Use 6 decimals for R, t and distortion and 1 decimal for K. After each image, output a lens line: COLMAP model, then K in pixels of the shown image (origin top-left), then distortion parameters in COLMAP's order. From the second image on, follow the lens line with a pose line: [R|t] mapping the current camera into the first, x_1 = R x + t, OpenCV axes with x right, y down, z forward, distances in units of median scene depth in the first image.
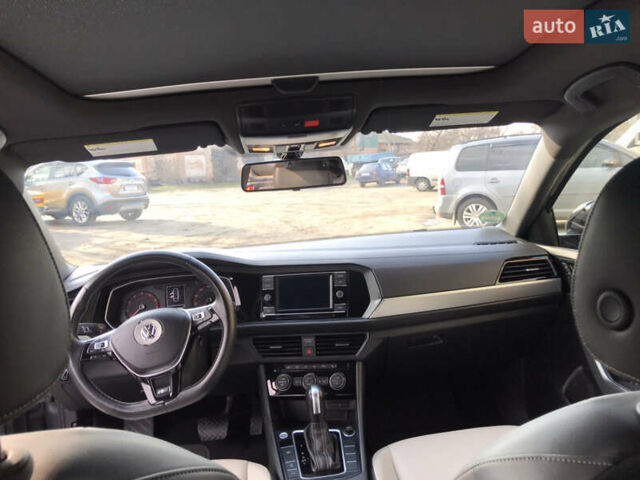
lens RADIAL K [[526.8, 0, 318.4], [0, 526.8, 238.0], [0, 0, 1]] dist [-0.004926, 0.031157]
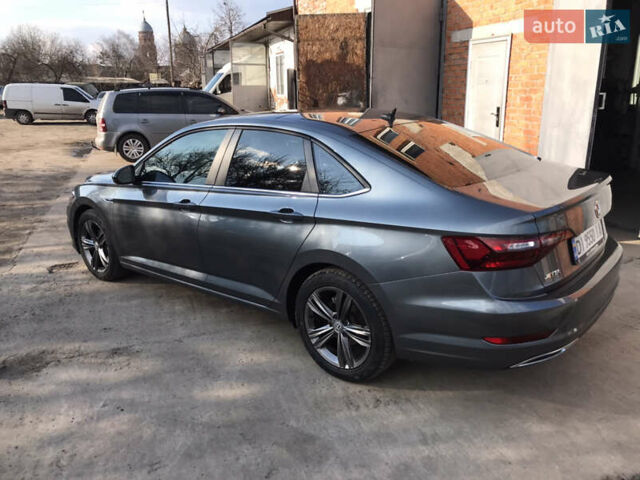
lens RADIAL K [[526.8, 0, 319.2], [0, 526.8, 237.9], [0, 0, 1]] dist [-0.004926, 0.031157]
pose [[0.718629, -0.134855, 0.682193, -0.108068], [0.047554, 0.988250, 0.145262, 0.003730], [-0.693766, -0.071948, 0.716598, -0.102597]]
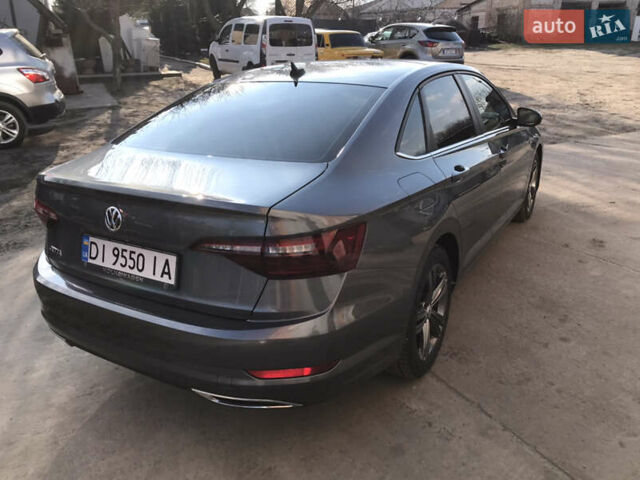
lens RADIAL K [[526.8, 0, 319.7], [0, 526.8, 246.3], [0, 0, 1]] dist [-0.004926, 0.031157]
pose [[0.814609, 0.262301, -0.517310, 0.074331], [-0.110194, 0.945645, 0.305963, -0.006450], [0.569446, -0.192236, 0.799235, -0.108526]]
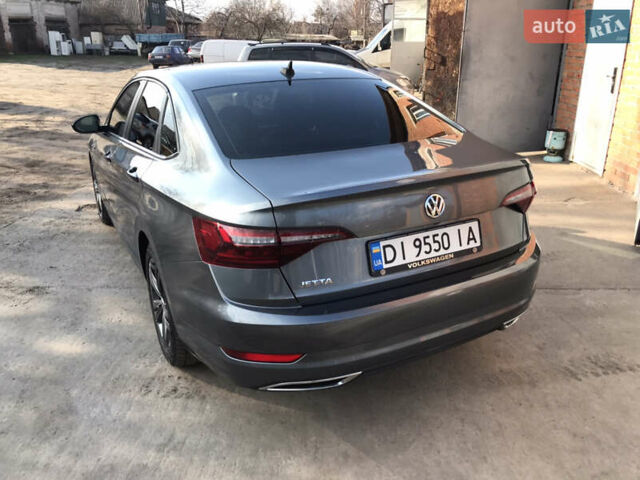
lens RADIAL K [[526.8, 0, 318.9], [0, 526.8, 238.6], [0, 0, 1]] dist [-0.004926, 0.031157]
pose [[0.924405, -0.070167, 0.374902, -0.037074], [-0.011240, 0.977494, 0.210663, 0.004811], [-0.381246, -0.198952, 0.902812, -0.129594]]
